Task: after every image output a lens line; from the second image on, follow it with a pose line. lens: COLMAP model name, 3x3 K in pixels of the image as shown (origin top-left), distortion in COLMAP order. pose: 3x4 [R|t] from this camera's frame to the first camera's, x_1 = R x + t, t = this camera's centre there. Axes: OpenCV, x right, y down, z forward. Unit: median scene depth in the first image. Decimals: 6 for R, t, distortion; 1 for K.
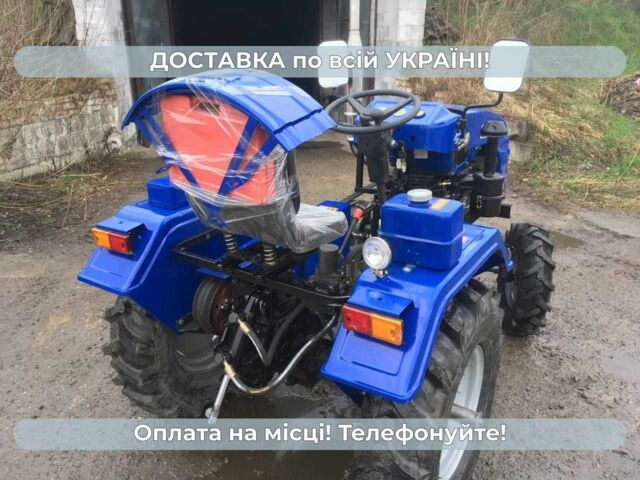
lens RADIAL K [[539.8, 0, 320.0], [0, 539.8, 240.0], [0, 0, 1]] dist [0.074107, -0.001357]
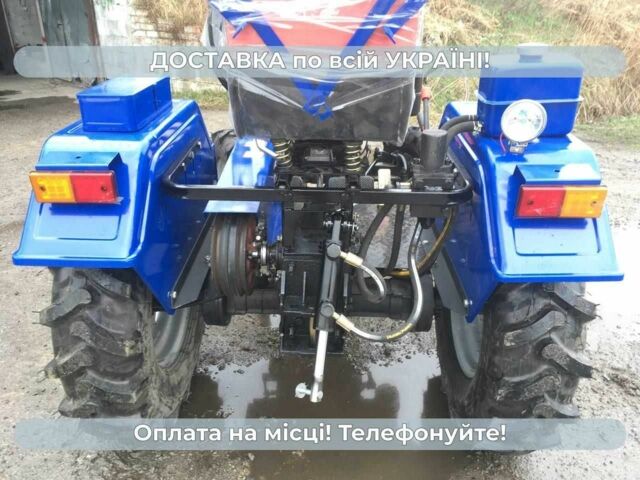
lens RADIAL K [[539.8, 0, 320.0], [0, 539.8, 240.0], [0, 0, 1]] dist [0.074107, -0.001357]
pose [[0.856531, -0.215909, 0.468761, -0.449689], [0.180329, 0.976240, 0.120150, 0.035380], [-0.483565, -0.018381, 0.875115, 0.334379]]
